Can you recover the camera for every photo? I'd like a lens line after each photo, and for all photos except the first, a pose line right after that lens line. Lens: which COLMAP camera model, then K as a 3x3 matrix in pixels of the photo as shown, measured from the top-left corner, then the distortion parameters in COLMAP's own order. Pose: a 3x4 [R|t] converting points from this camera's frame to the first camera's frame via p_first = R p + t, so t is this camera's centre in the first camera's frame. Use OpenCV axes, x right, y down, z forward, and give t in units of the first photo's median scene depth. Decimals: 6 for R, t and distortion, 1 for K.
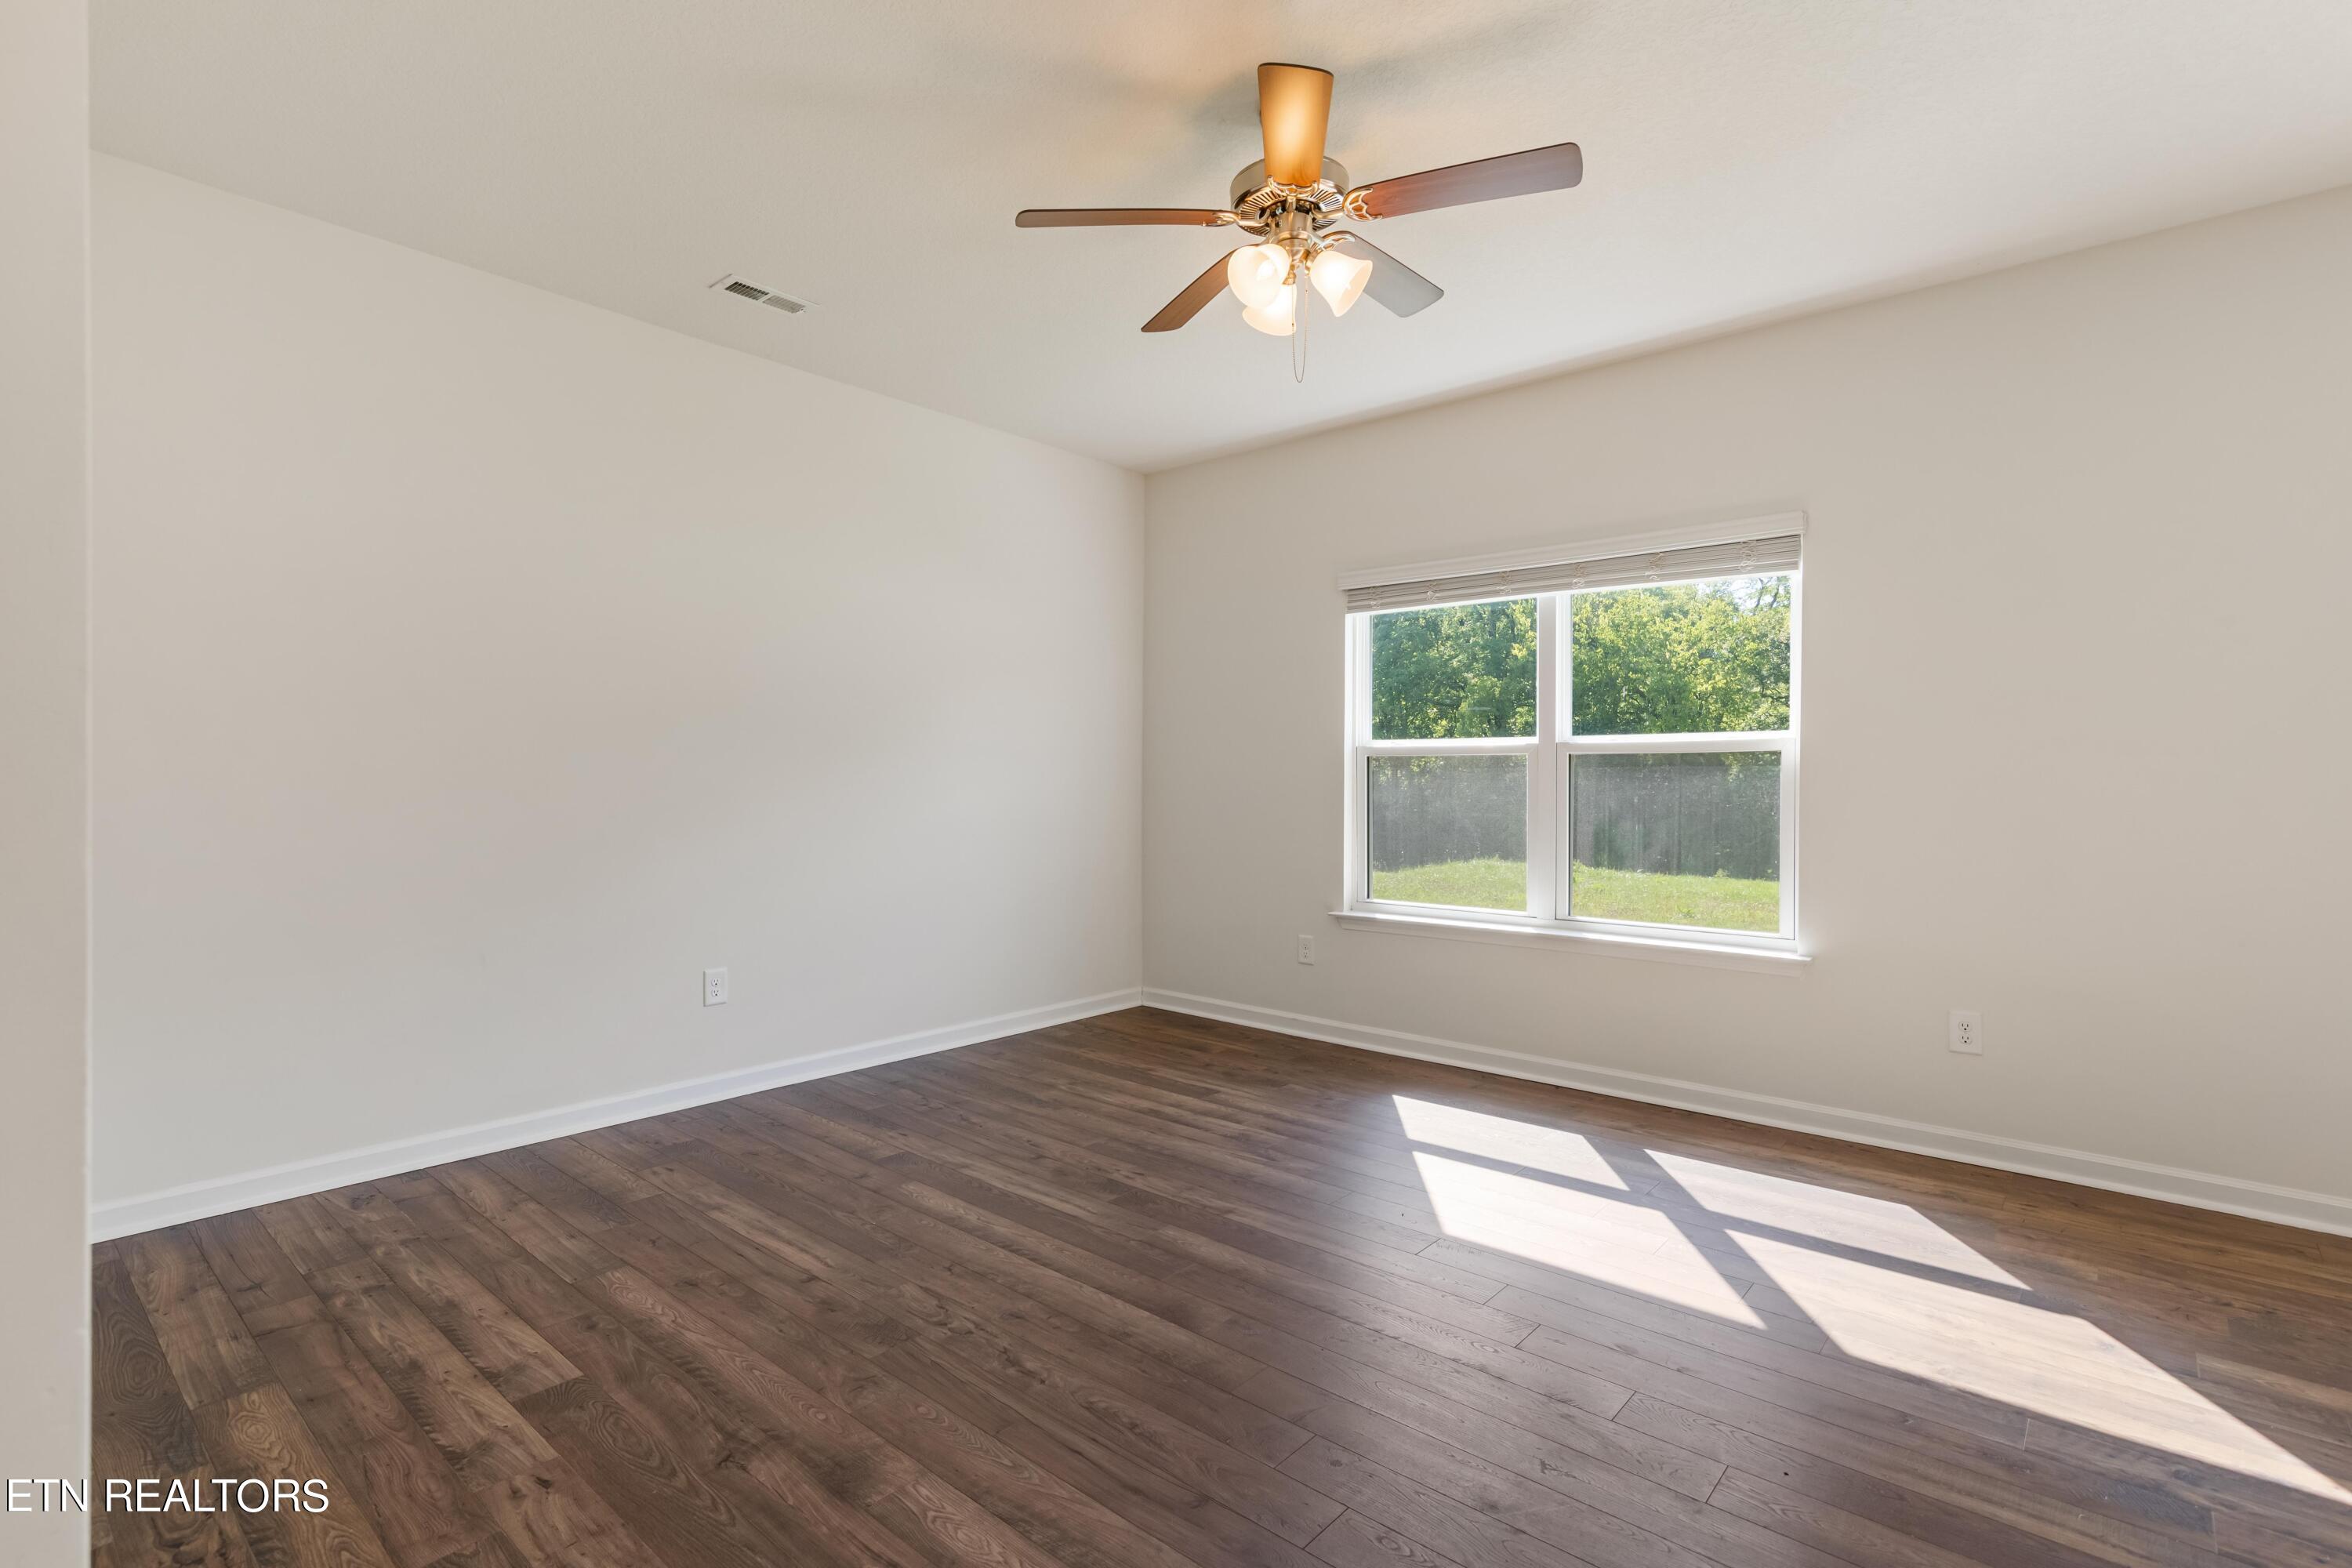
lens RADIAL K [[1106.9, 0, 1226.2], [0, 1106.9, 781.5], [0, 0, 1]] dist [0.011491, -0.000746]
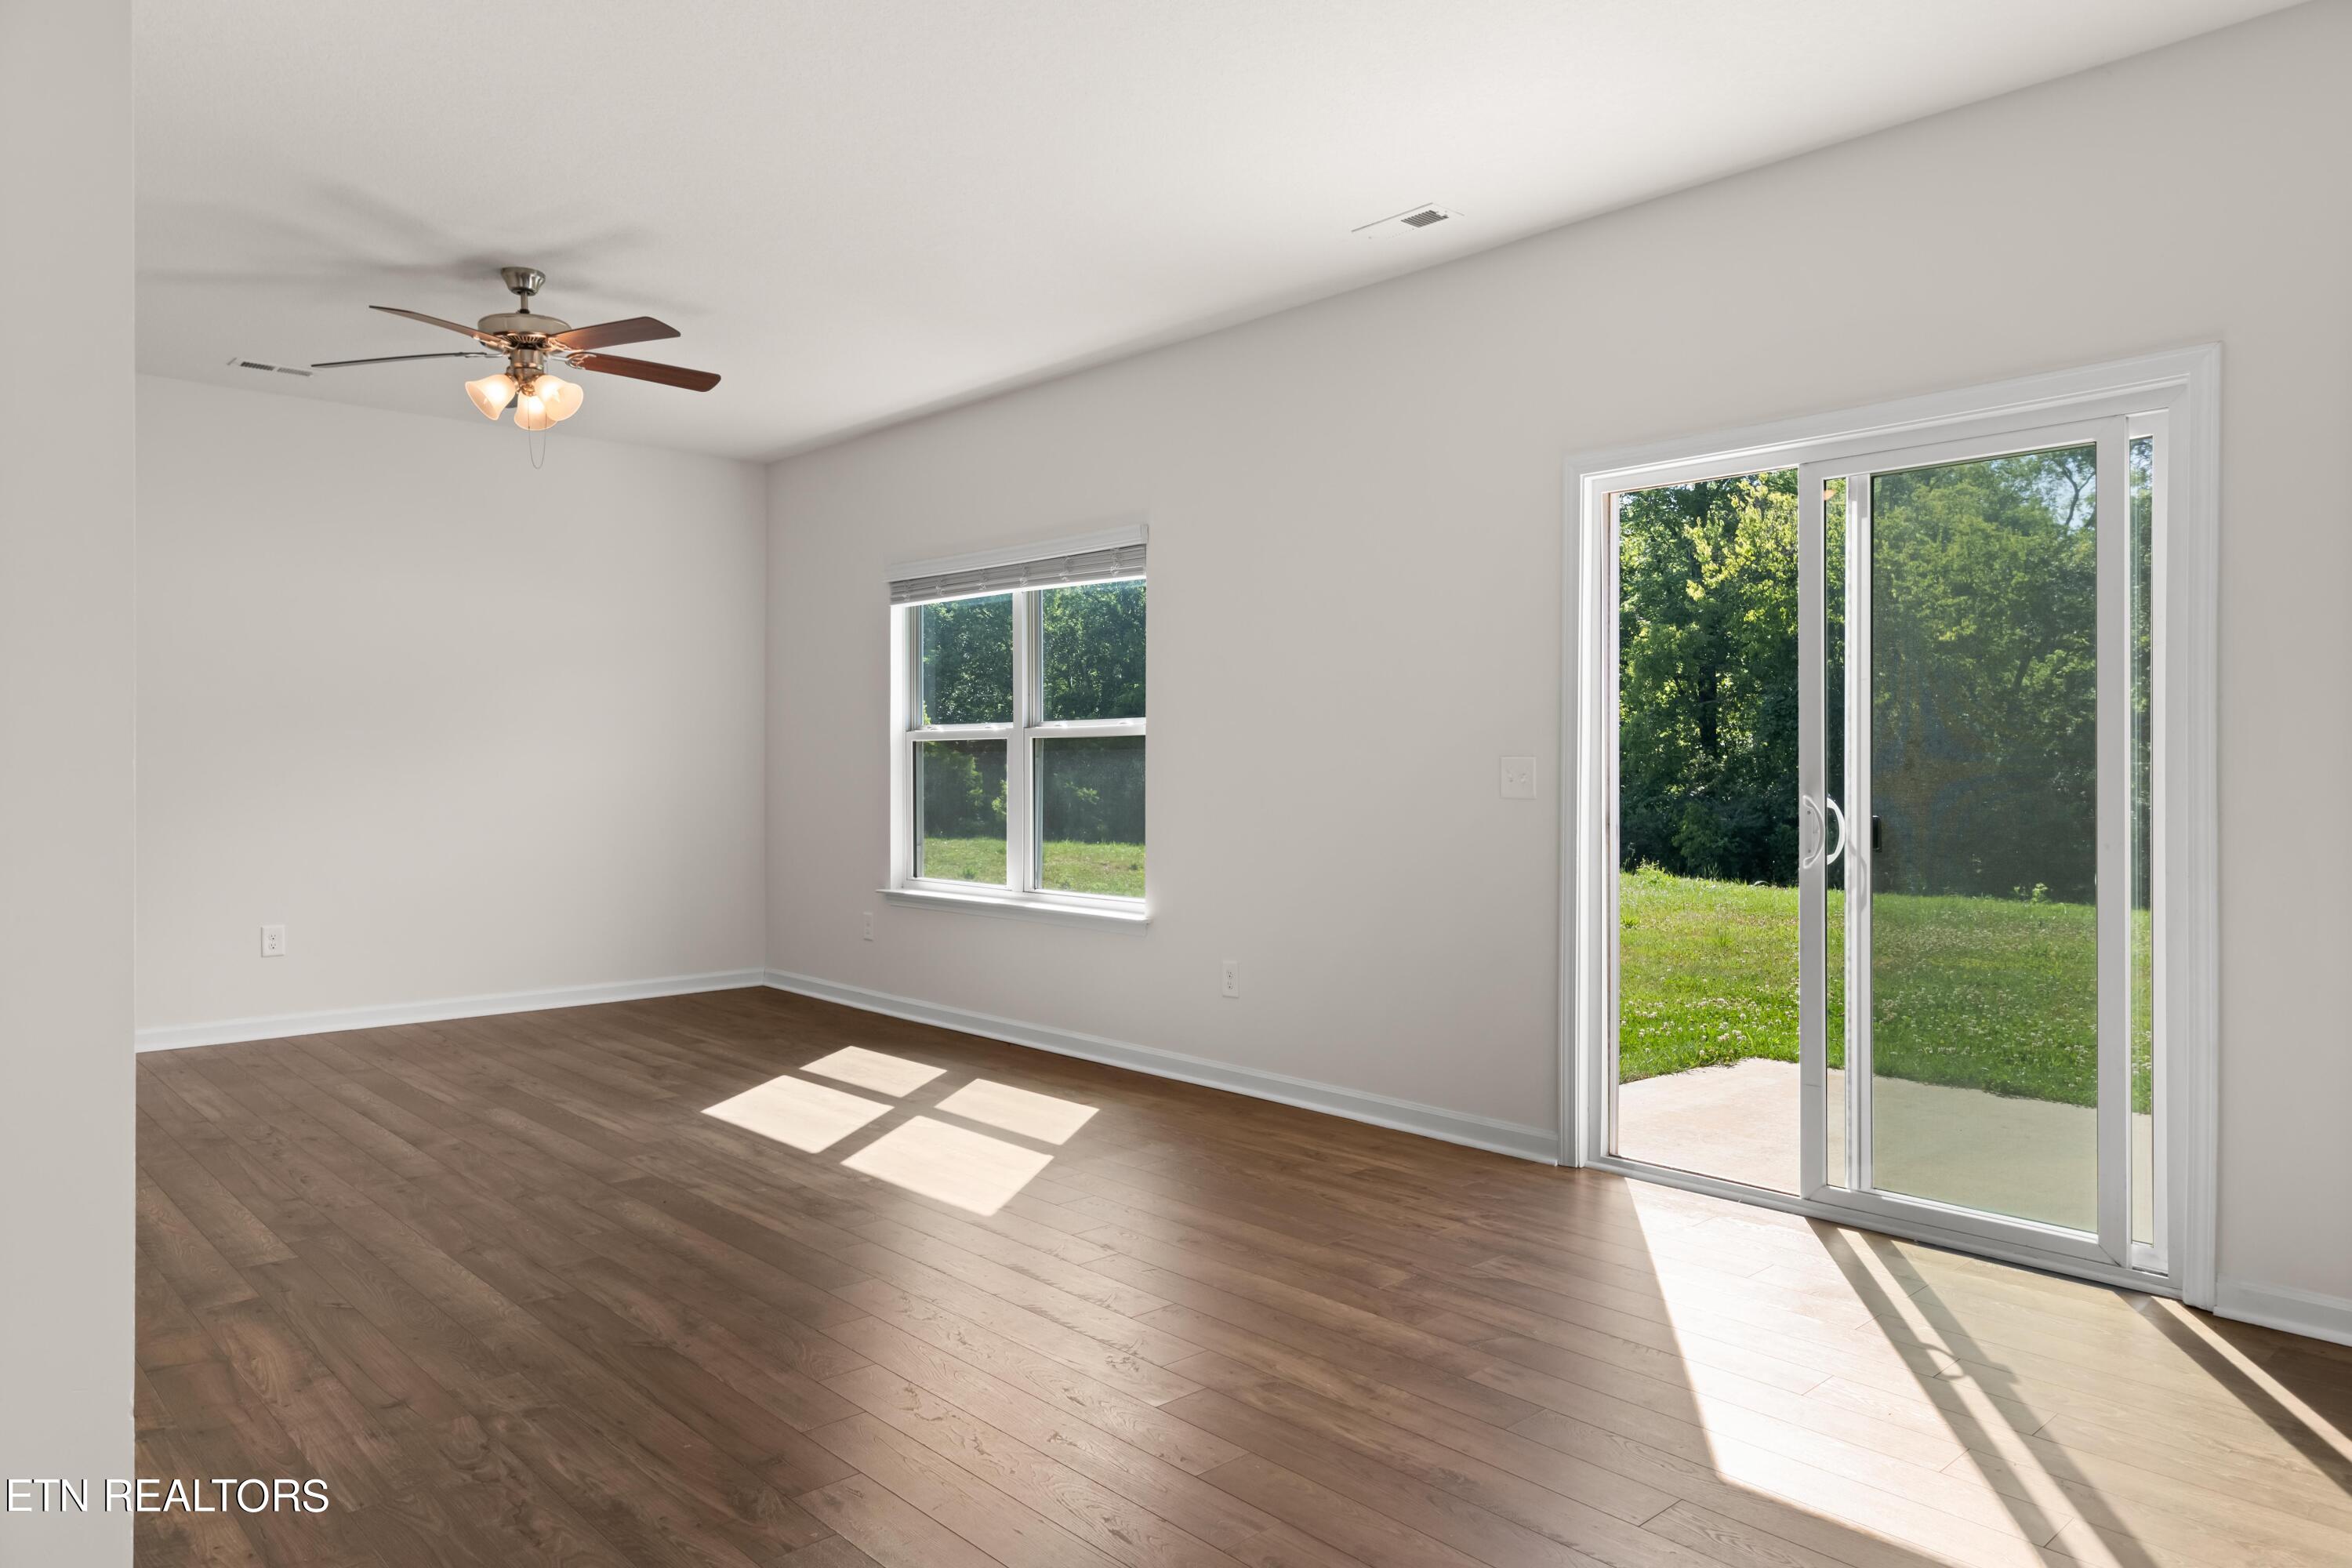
lens RADIAL K [[1486.9, 0, 1196.5], [0, 1486.9, 772.8], [0, 0, 1]] dist [0.004511, 0.002782]
pose [[0.994404, -0.002766, -0.105609, 0.626458], [0.003051, 0.999992, 0.002544, 0.005524], [0.105601, -0.002852, 0.994404, -0.428252]]
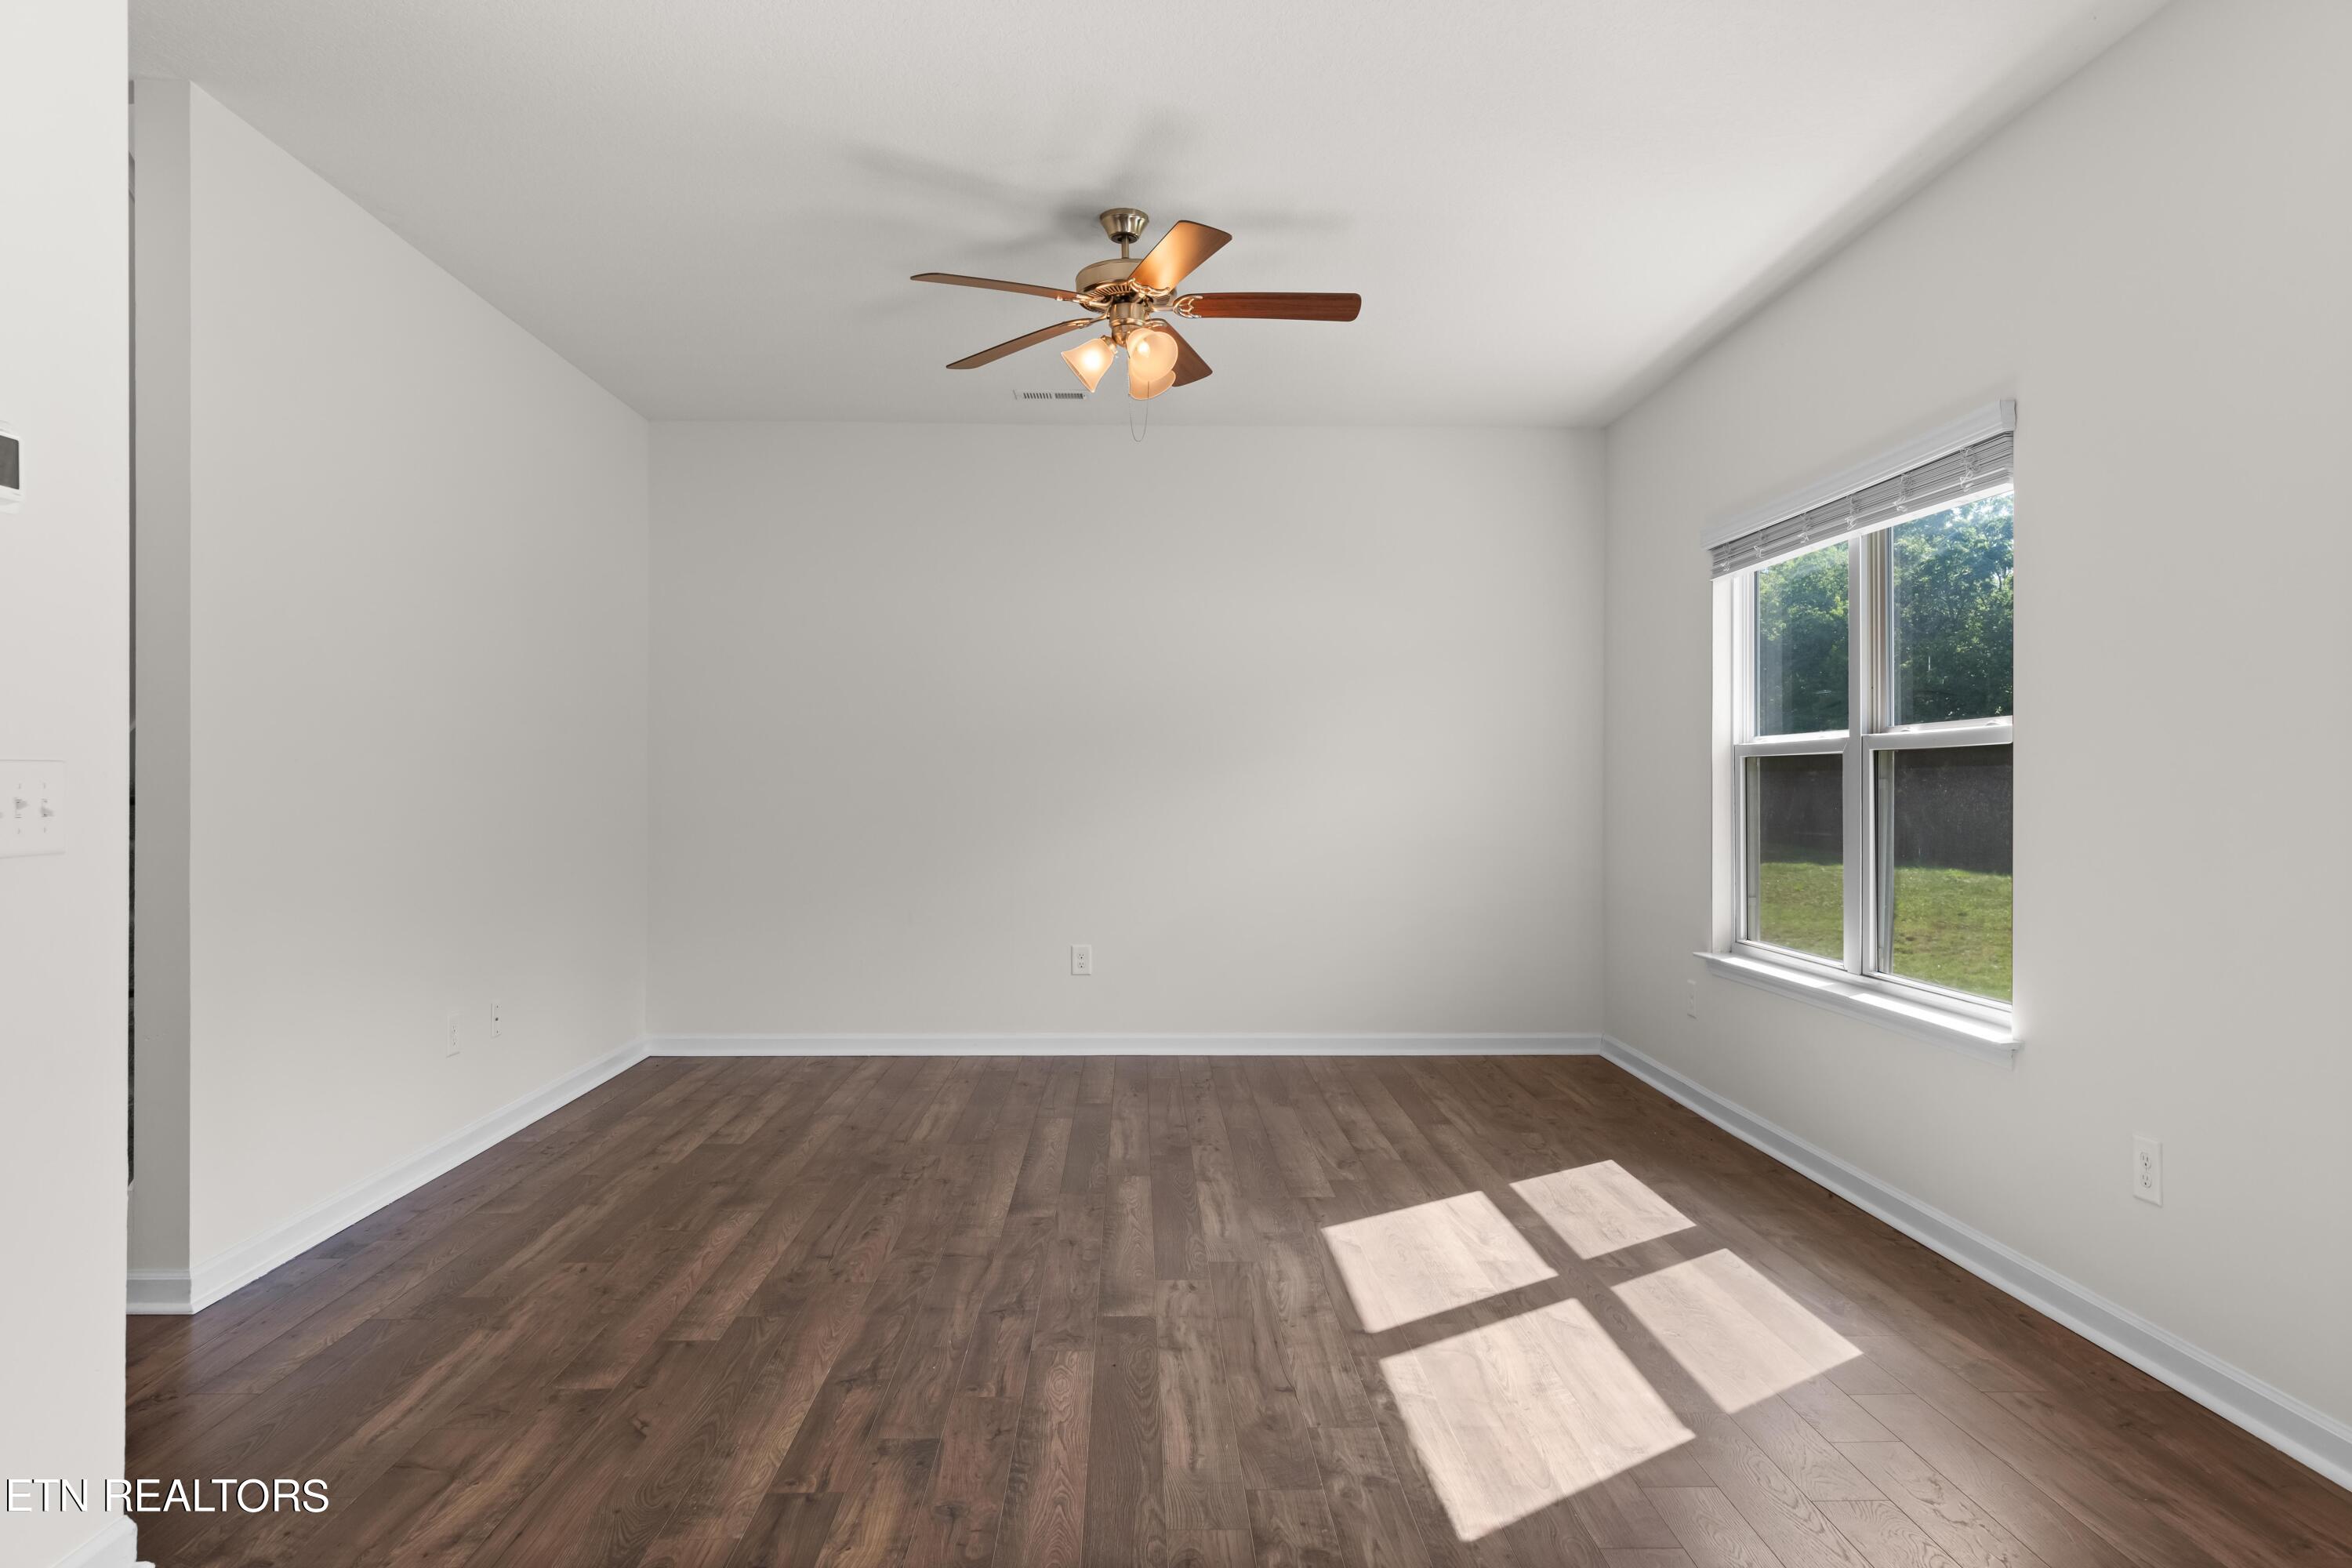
lens RADIAL K [[1486.9, 0, 1167.7], [0, 1486.9, 782.4], [0, 0, 1]] dist [0.004511, 0.002782]
pose [[0.674097, -0.004114, -0.738631, 0.730328], [-0.002369, 0.999967, -0.007731, 0.004862], [0.738639, 0.006961, 0.674065, -0.013562]]
